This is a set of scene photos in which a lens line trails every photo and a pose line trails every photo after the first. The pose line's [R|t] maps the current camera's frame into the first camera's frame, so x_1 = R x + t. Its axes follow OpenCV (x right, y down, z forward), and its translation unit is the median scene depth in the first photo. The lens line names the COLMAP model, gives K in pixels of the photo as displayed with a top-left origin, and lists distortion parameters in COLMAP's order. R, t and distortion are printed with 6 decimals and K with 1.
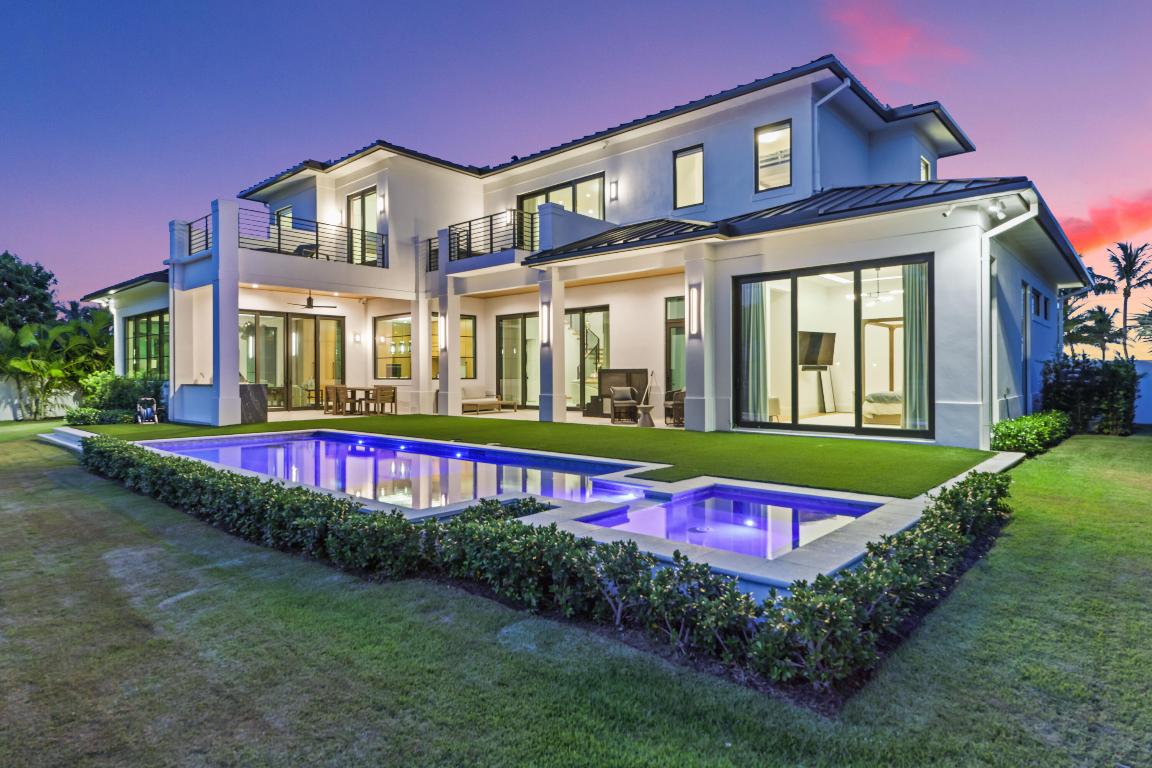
lens RADIAL K [[641.4, 0, 576.0], [0, 641.4, 384.0], [0, 0, 1]] dist [0.014817, -0.001269]
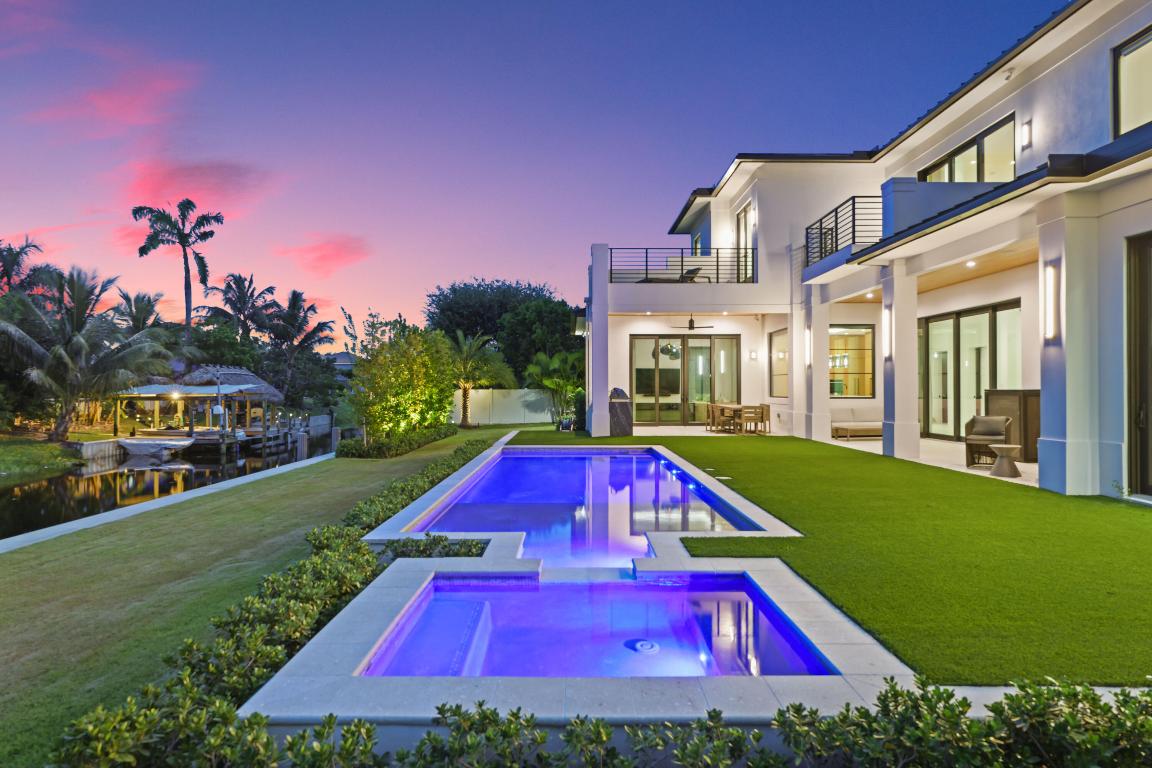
lens RADIAL K [[641.4, 0, 576.0], [0, 641.4, 384.0], [0, 0, 1]] dist [0.014817, -0.001269]
pose [[0.667780, -0.001481, -0.744357, 0.243704], [-0.010532, 0.999879, -0.011438, -0.014581], [0.744284, 0.015478, 0.667684, 0.157011]]
